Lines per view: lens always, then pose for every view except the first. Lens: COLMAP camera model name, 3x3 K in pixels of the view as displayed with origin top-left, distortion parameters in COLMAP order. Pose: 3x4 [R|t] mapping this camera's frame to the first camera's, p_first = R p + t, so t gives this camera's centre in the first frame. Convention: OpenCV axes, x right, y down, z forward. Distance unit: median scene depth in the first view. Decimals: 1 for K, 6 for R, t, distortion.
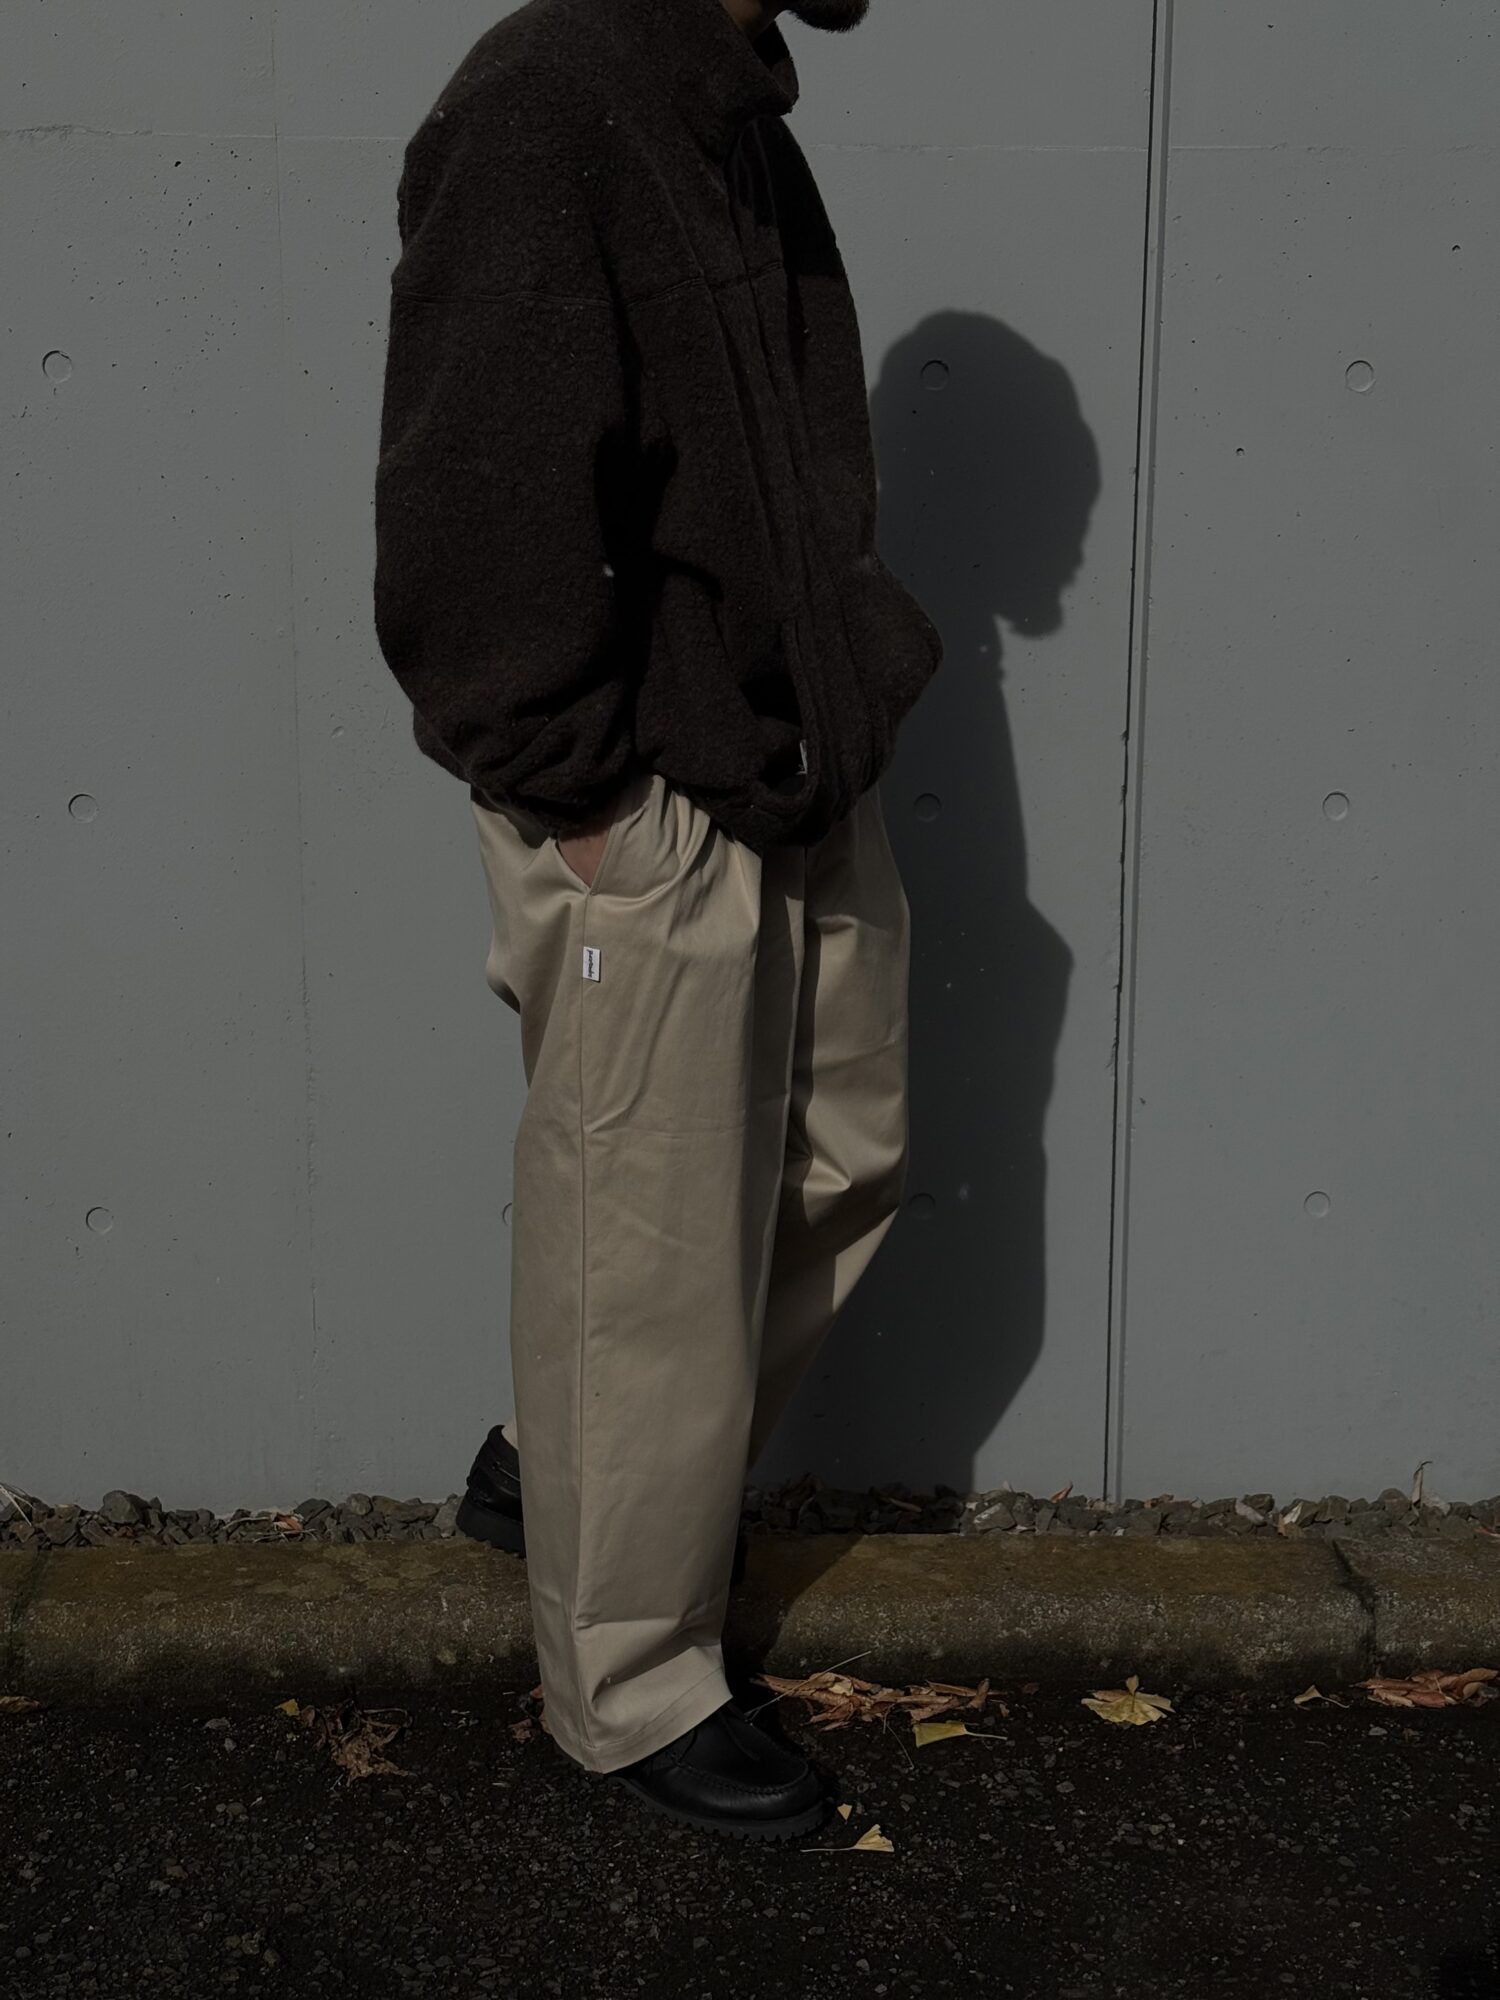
lens RADIAL K [[2815.8, 0, 721.7], [0, 2815.8, 1001.7], [0, 0, 1]] dist [0.221407, -0.474388]
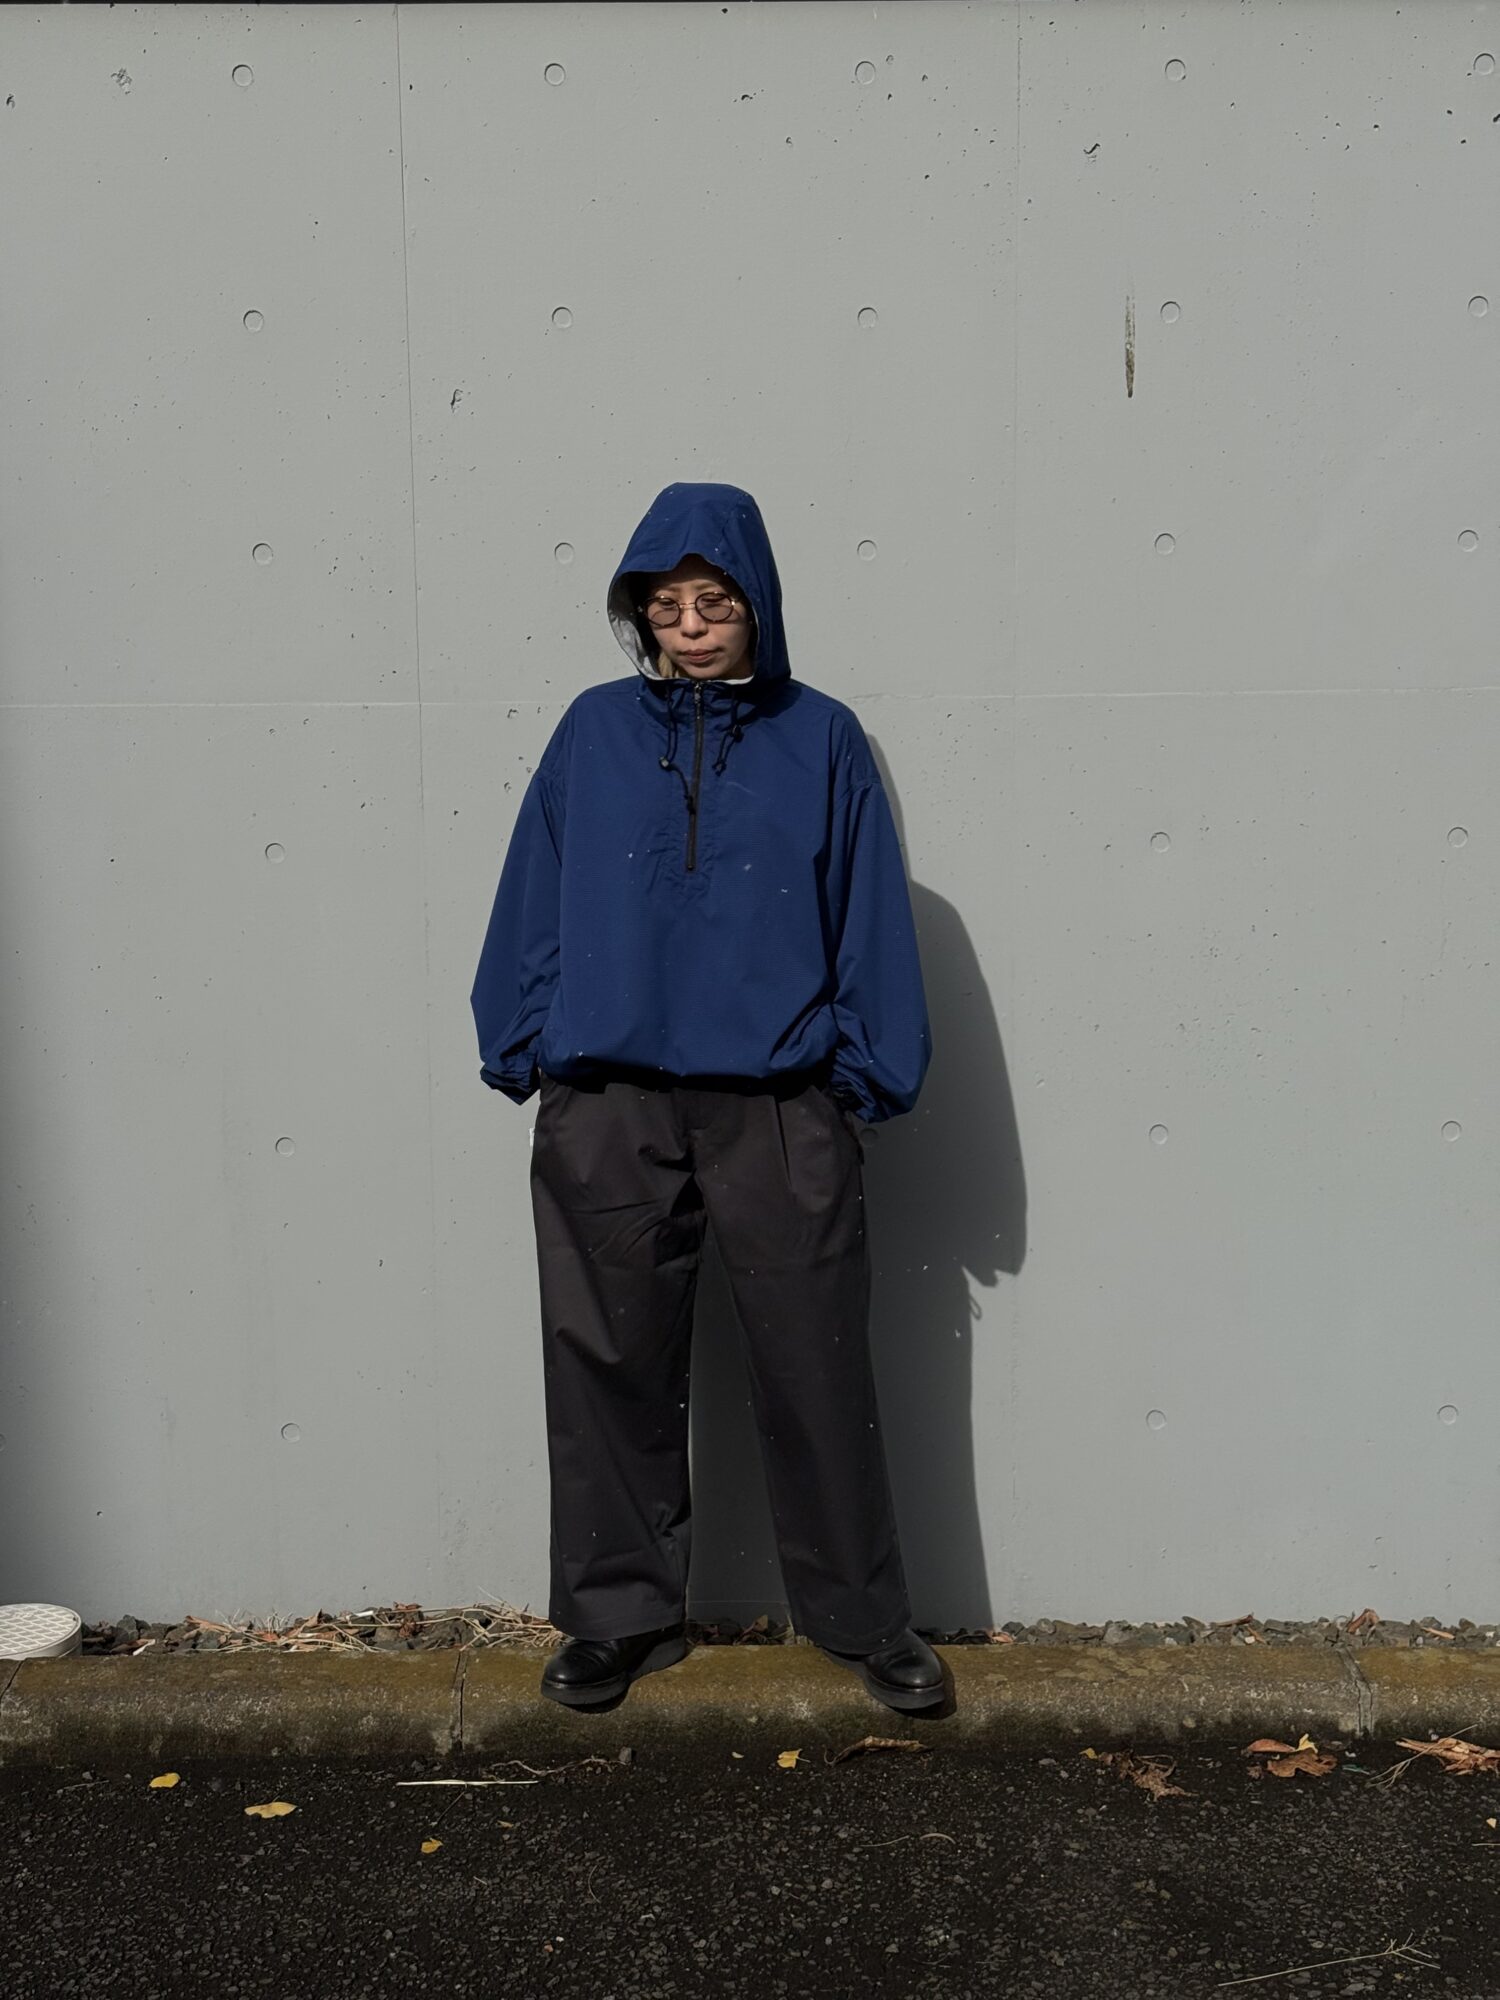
lens RADIAL K [[2750.6, 0, 753.7], [0, 2750.6, 981.6], [0, 0, 1]] dist [0.211995, -0.439384]
pose [[0.998769, -0.006986, -0.049113, -0.251151], [0.003428, 0.997387, -0.072166, -0.053140], [0.049489, 0.071908, 0.996183, -0.503013]]
